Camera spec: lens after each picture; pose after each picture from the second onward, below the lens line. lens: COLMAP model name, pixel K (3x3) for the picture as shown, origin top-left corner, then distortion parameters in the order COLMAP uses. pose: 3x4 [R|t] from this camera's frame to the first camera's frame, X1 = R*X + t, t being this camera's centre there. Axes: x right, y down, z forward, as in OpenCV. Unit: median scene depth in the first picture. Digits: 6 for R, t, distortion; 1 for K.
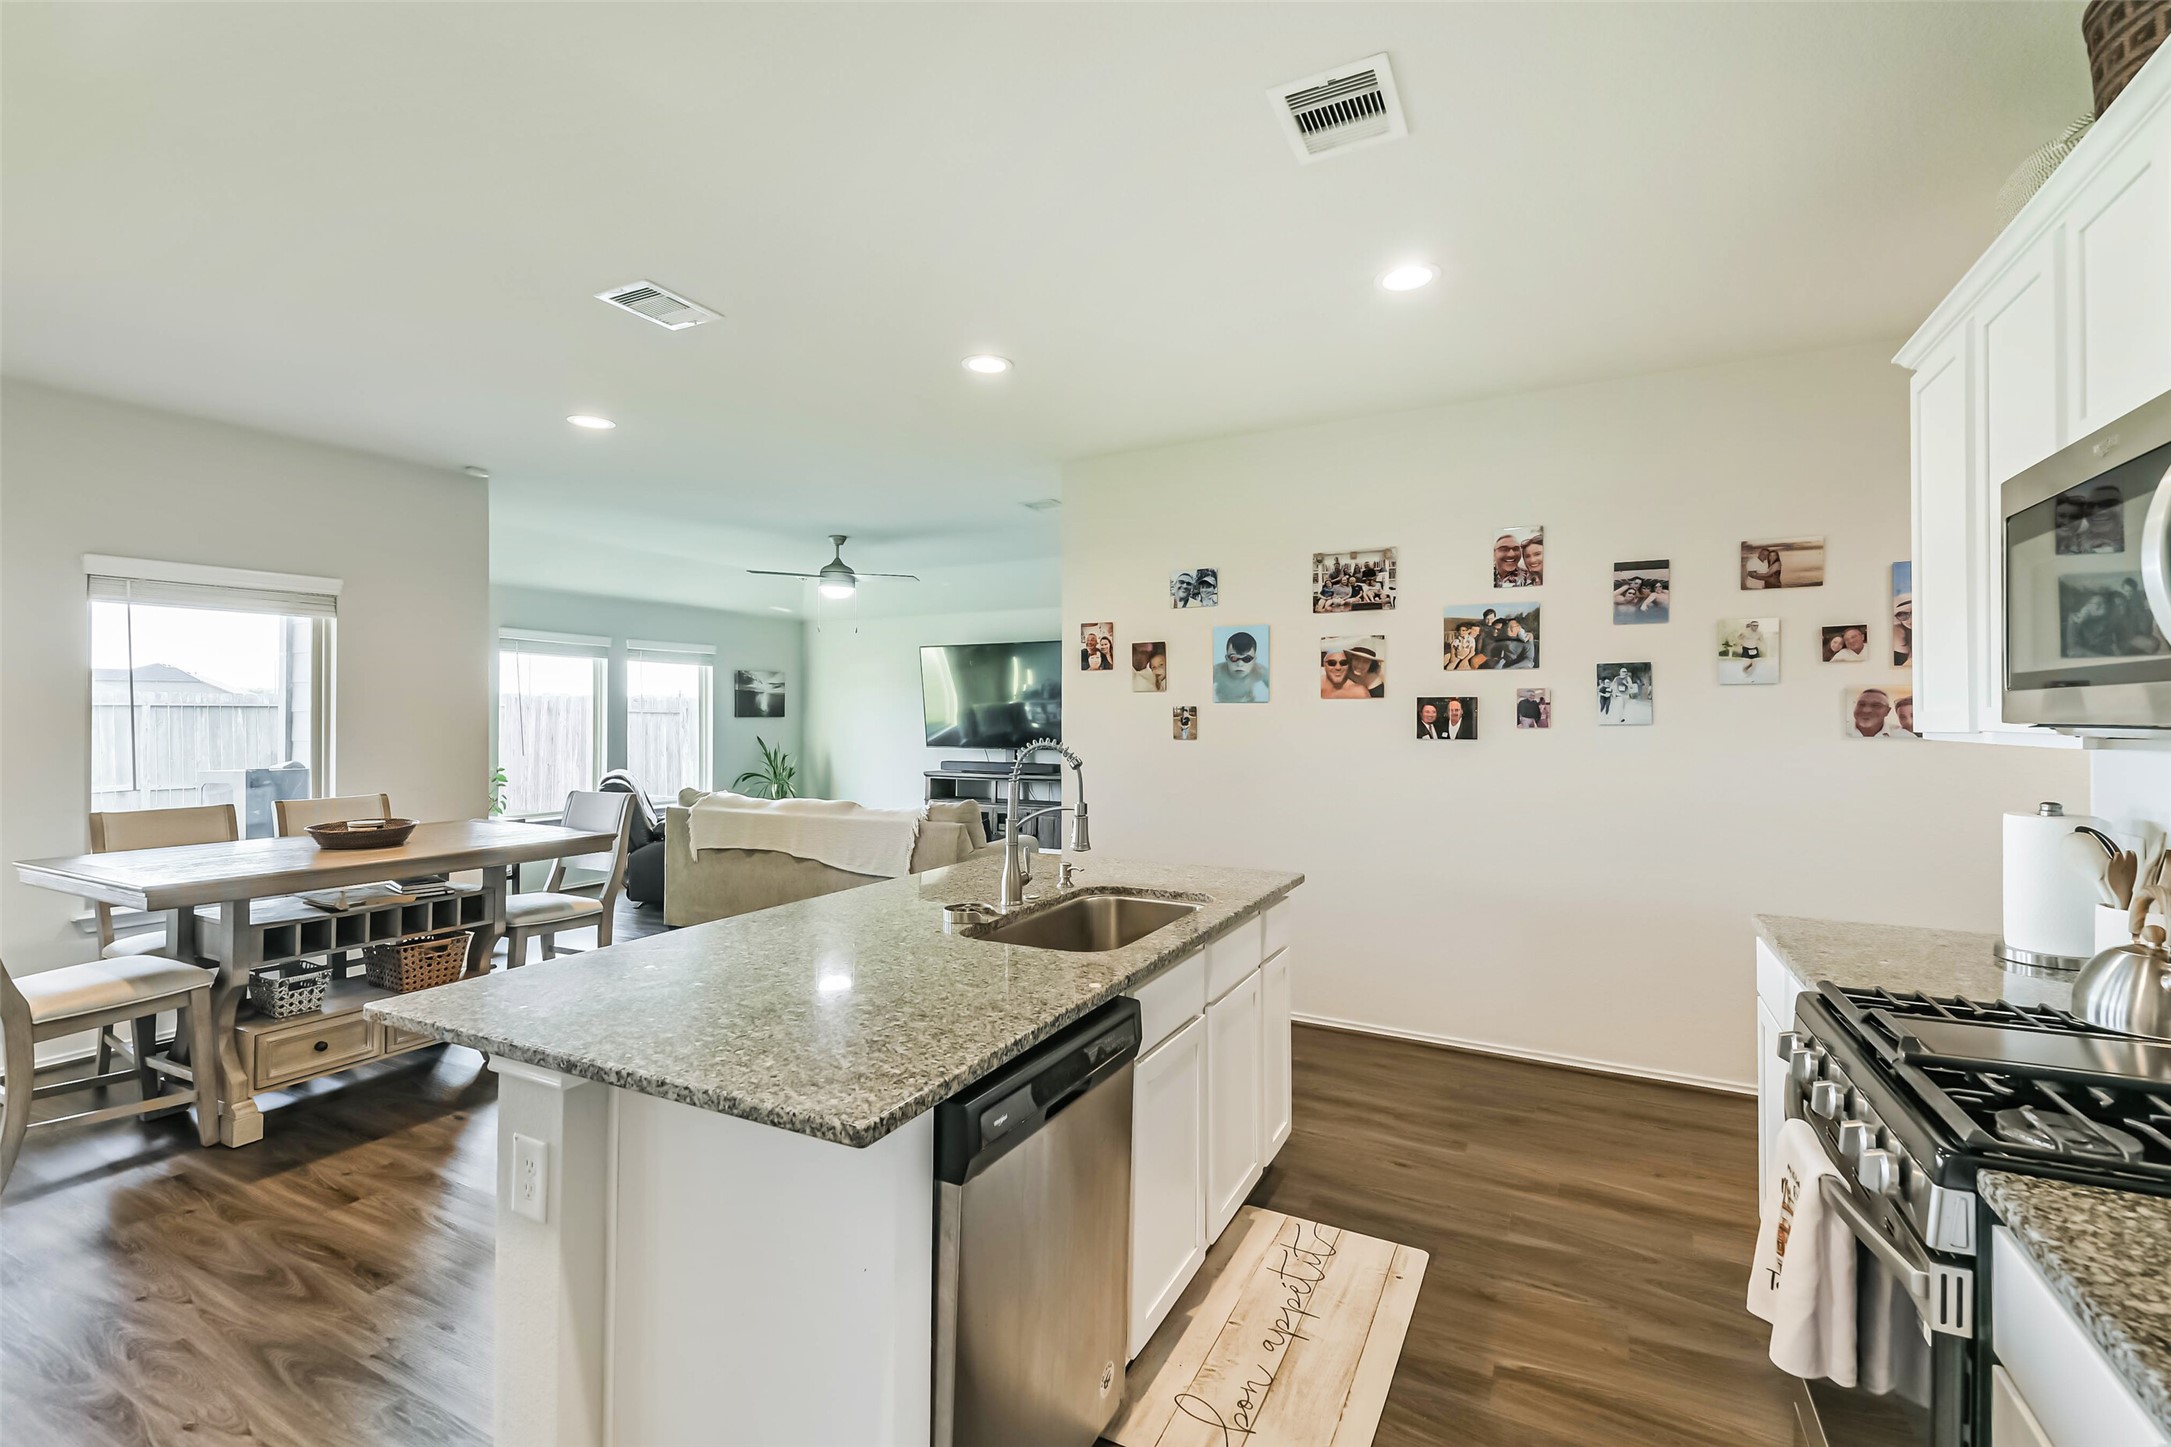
lens RADIAL K [[948.3, 0, 1104.0], [0, 948.3, 737.4], [0, 0, 1]] dist [0.017502, -0.000465]
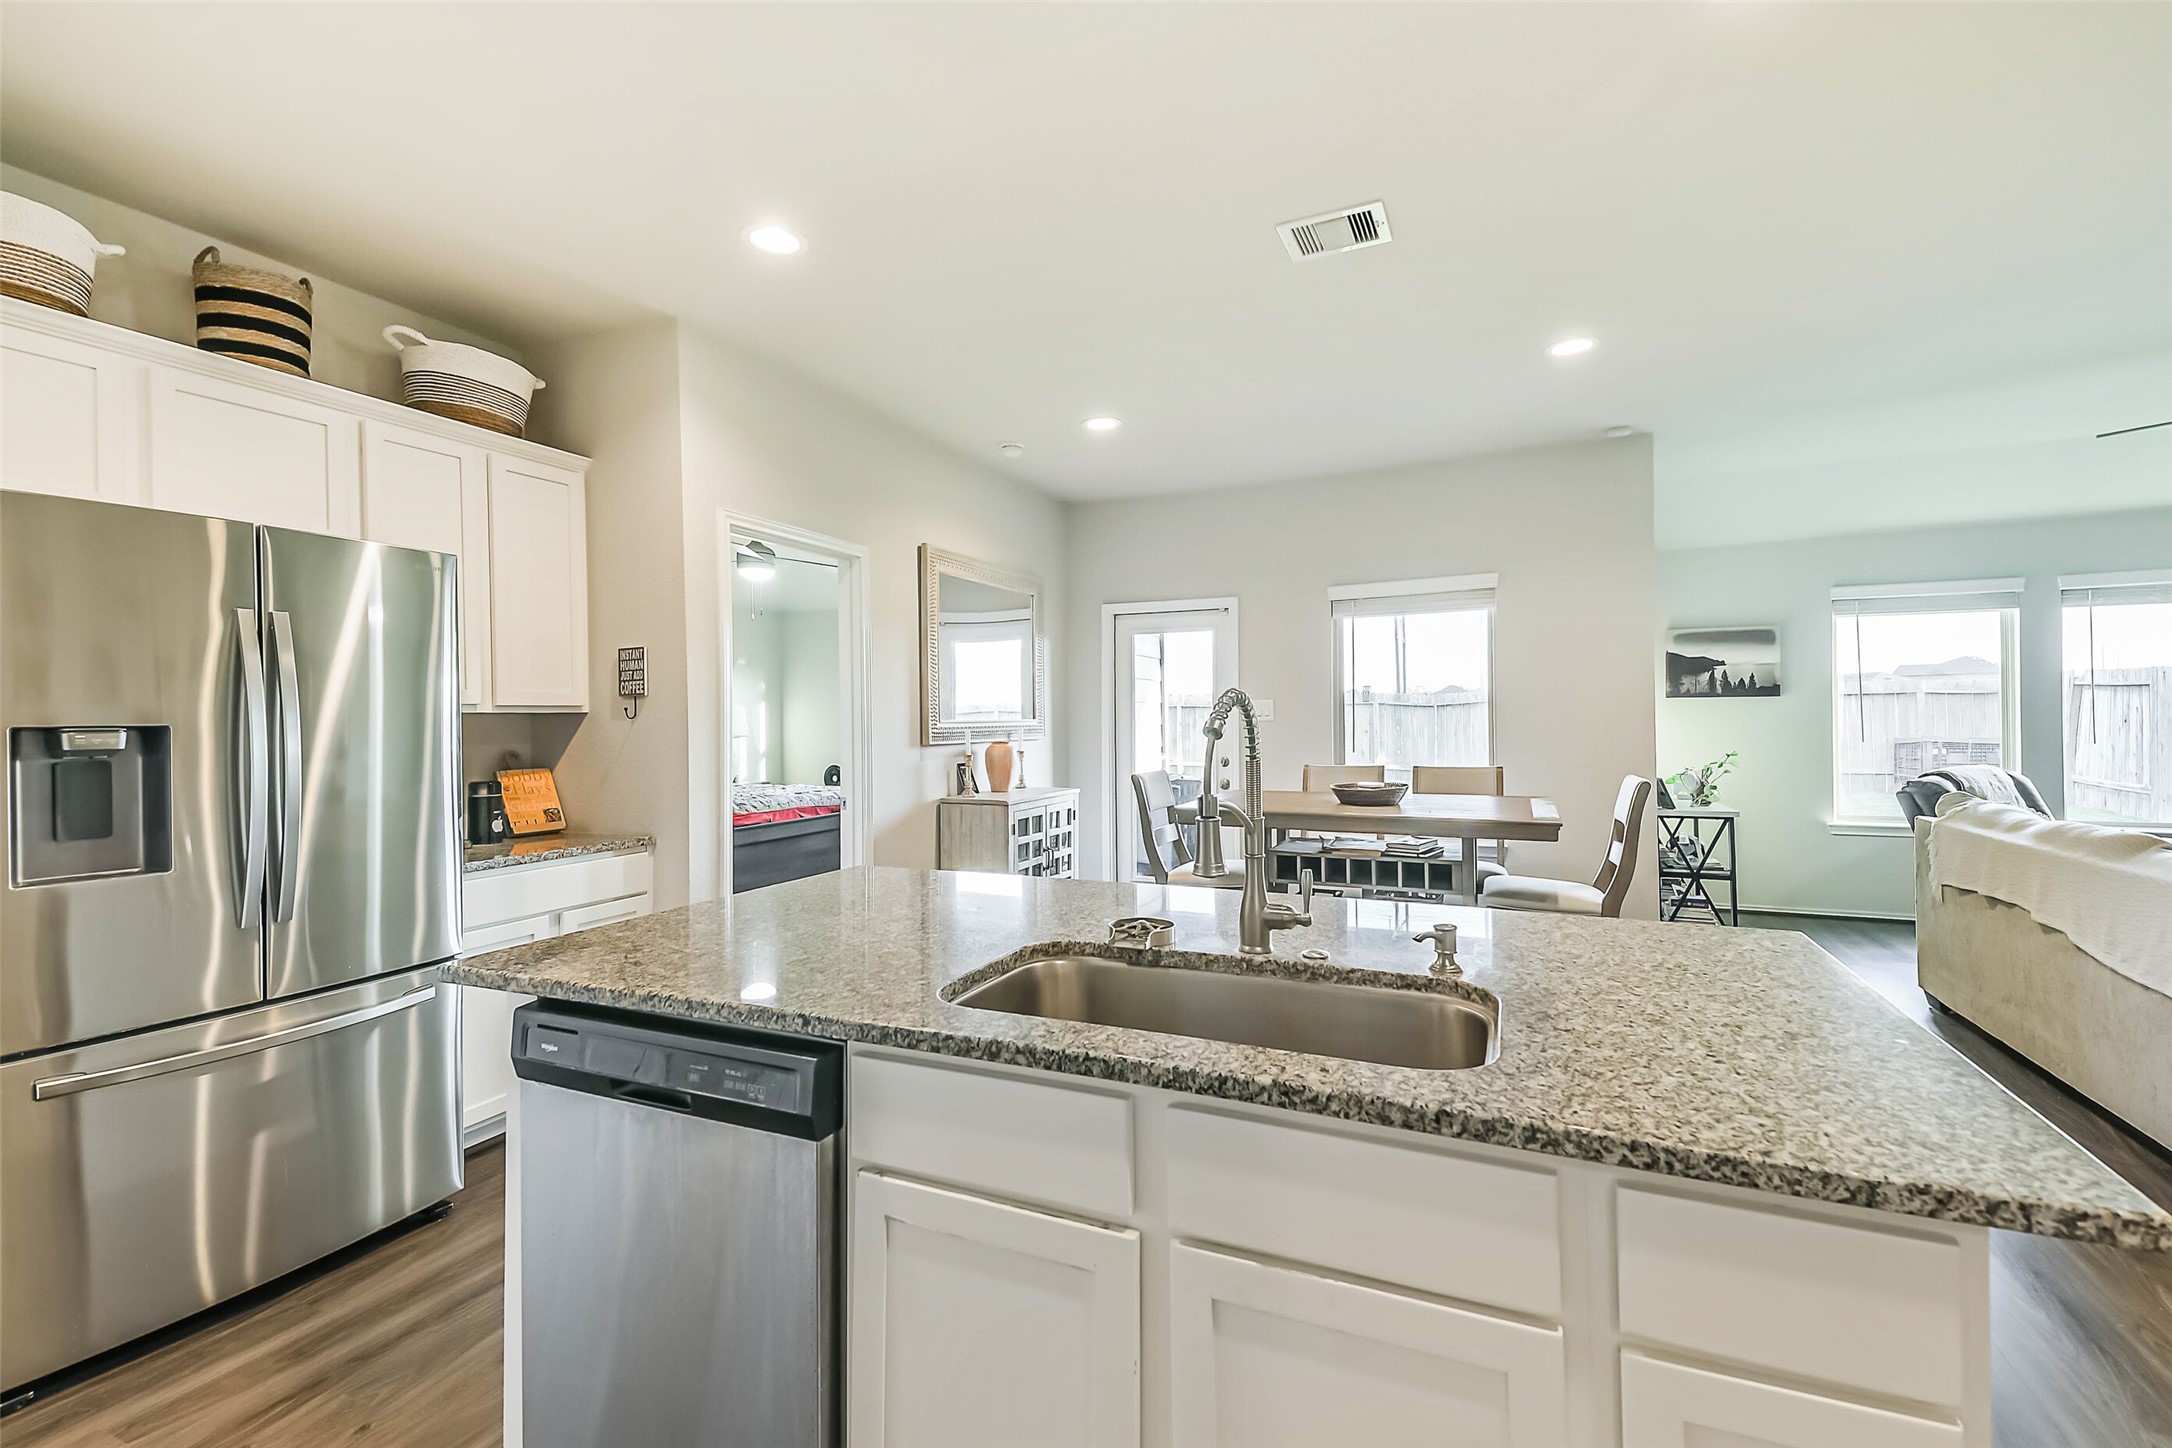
lens RADIAL K [[948.7, 0, 1062.0], [0, 948.7, 743.3], [0, 0, 1]] dist [0.017502, -0.000465]
pose [[0.037005, 0.019702, -0.999121, 0.149435], [-0.008173, 0.999778, 0.019413, 0.007981], [0.999282, 0.007447, 0.037158, 0.241582]]
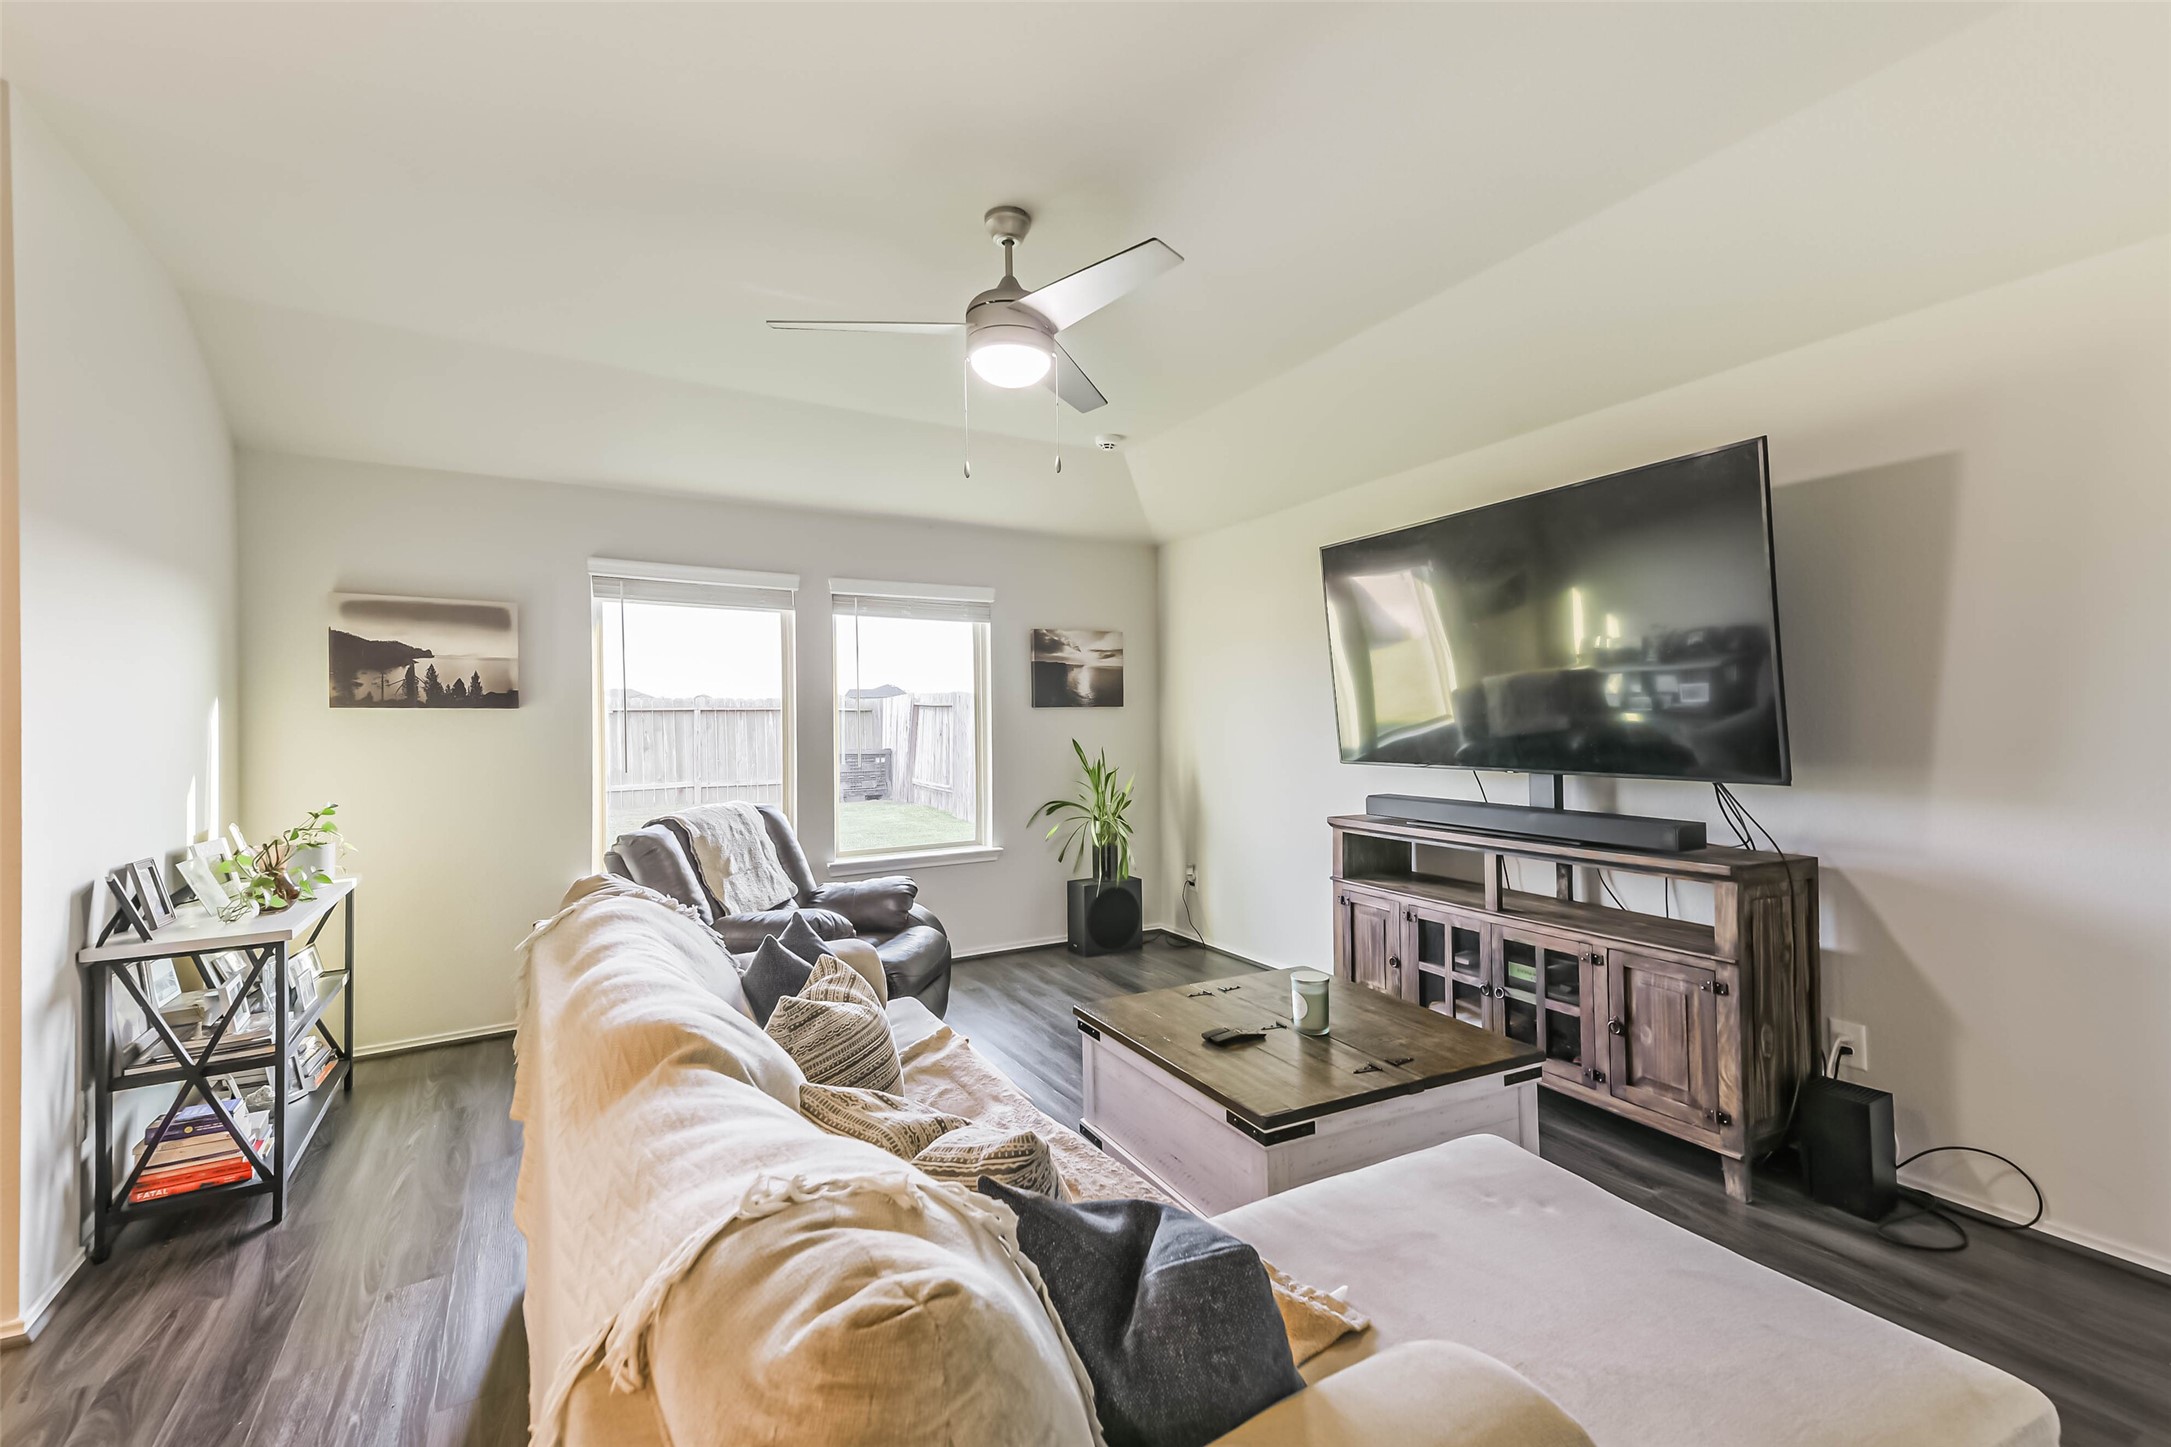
lens RADIAL K [[874.5, 0, 1099.5], [0, 874.5, 715.2], [0, 0, 1]] dist [0.036557, -0.000067]
pose [[0.829630, -0.014915, -0.558114, -0.044925], [0.000326, 0.999656, -0.026230, -0.001810], [0.558313, 0.021580, 0.829350, 0.579317]]
